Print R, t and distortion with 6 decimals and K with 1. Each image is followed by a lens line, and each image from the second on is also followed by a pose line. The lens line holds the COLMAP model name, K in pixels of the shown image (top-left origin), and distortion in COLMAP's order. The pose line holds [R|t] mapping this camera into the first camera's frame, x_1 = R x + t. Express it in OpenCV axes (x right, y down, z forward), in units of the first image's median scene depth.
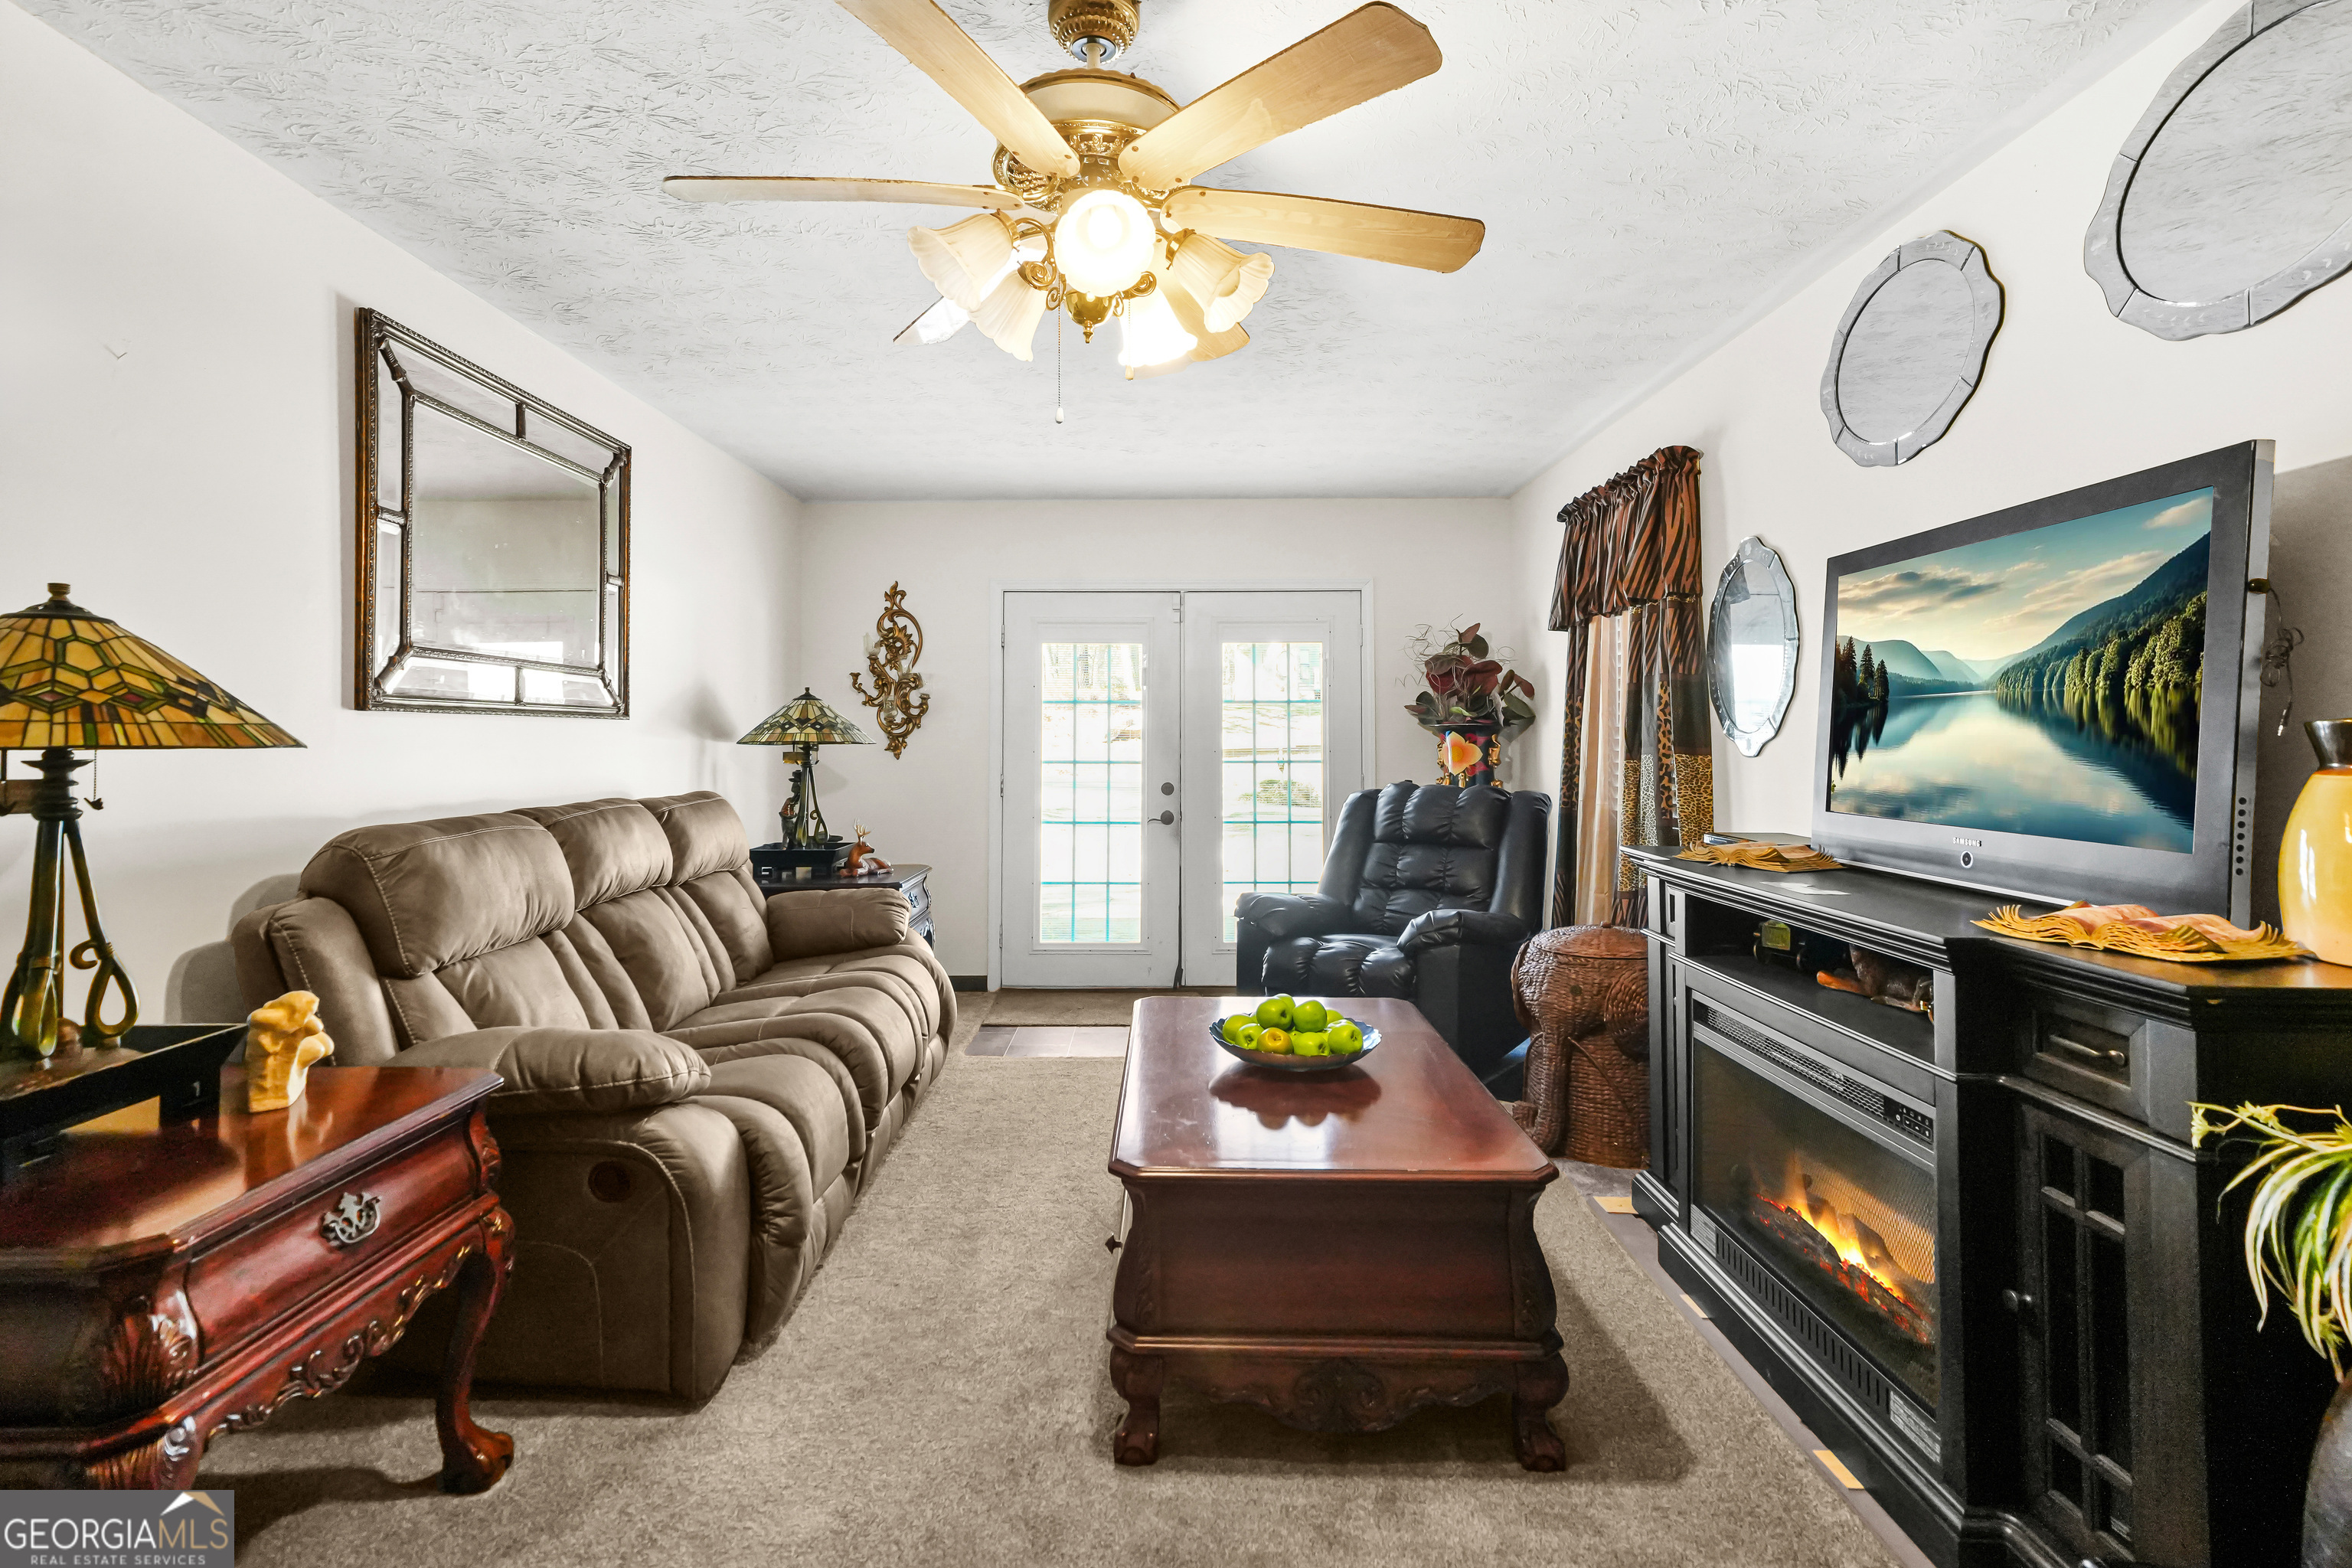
lens RADIAL K [[1111.3, 0, 1202.2], [0, 1111.3, 721.2], [0, 0, 1]] dist [0.007645, 0.001099]
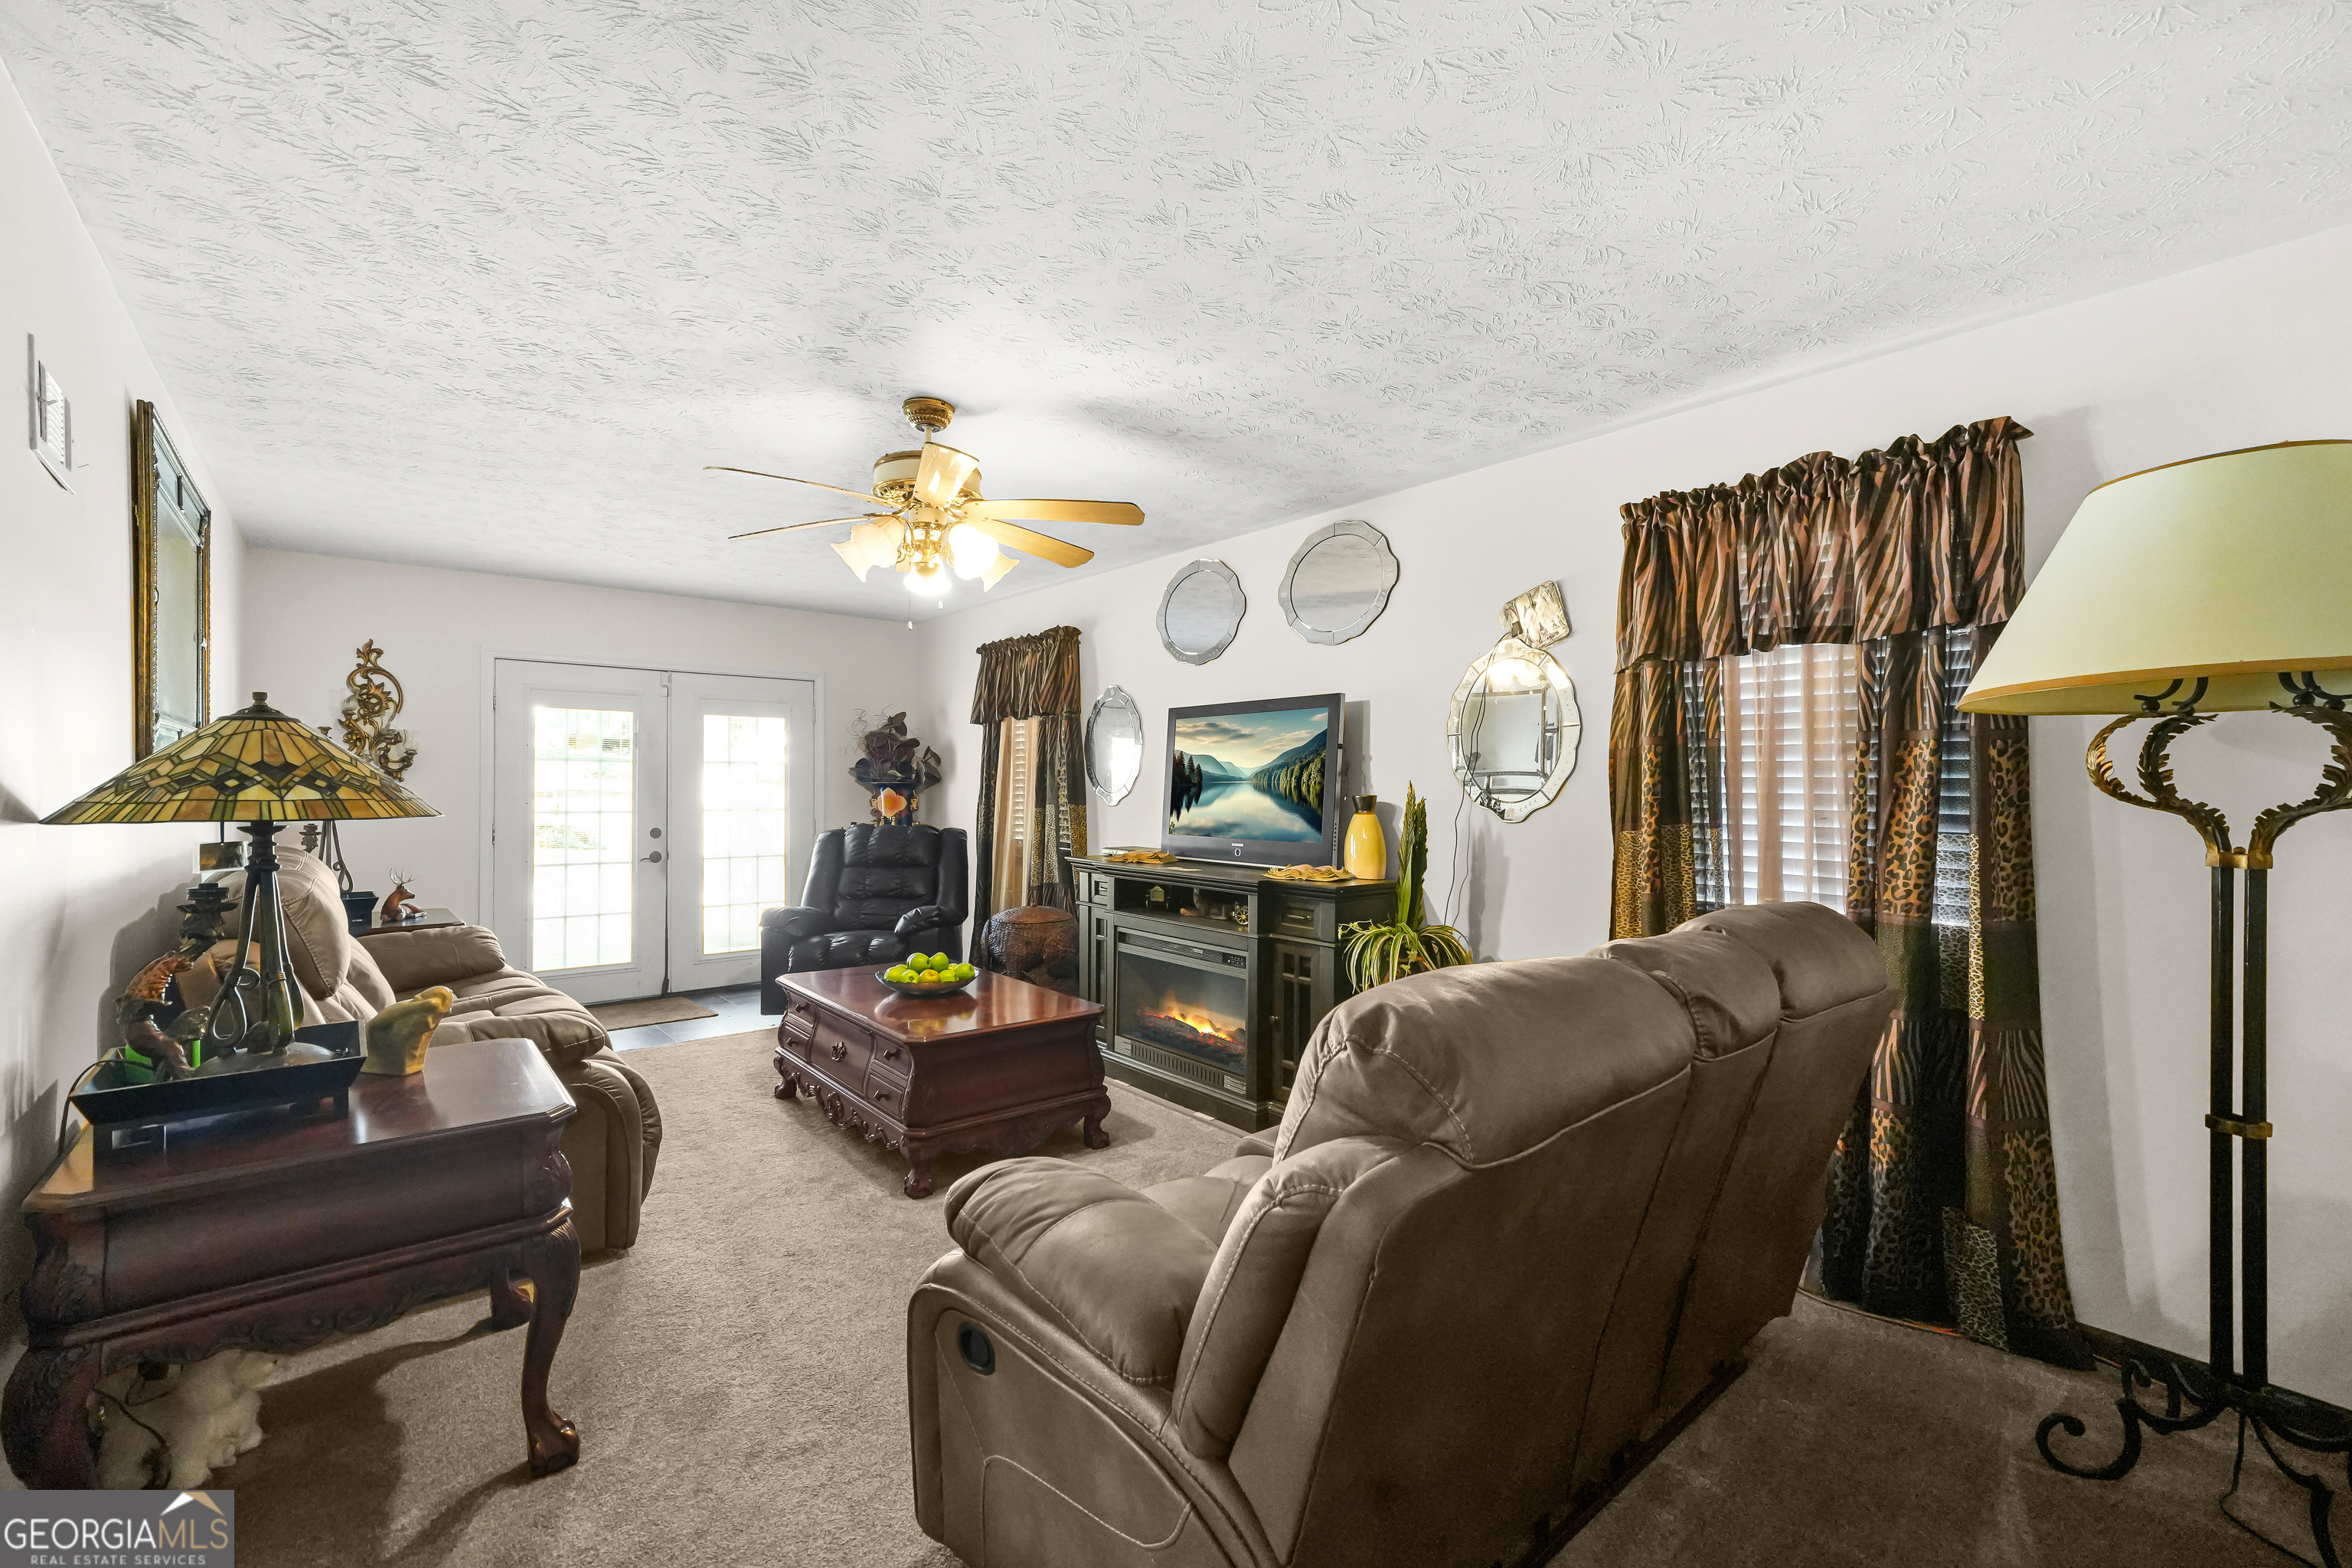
lens RADIAL K [[993.8, 0, 1174.4], [0, 993.8, 789.6], [0, 0, 1]] dist [-0.004847, 0.001590]
pose [[0.753298, 0.003740, 0.657668, -0.653668], [-0.019635, 0.999666, 0.016806, -0.033310], [-0.657386, -0.025573, 0.753120, -0.388272]]
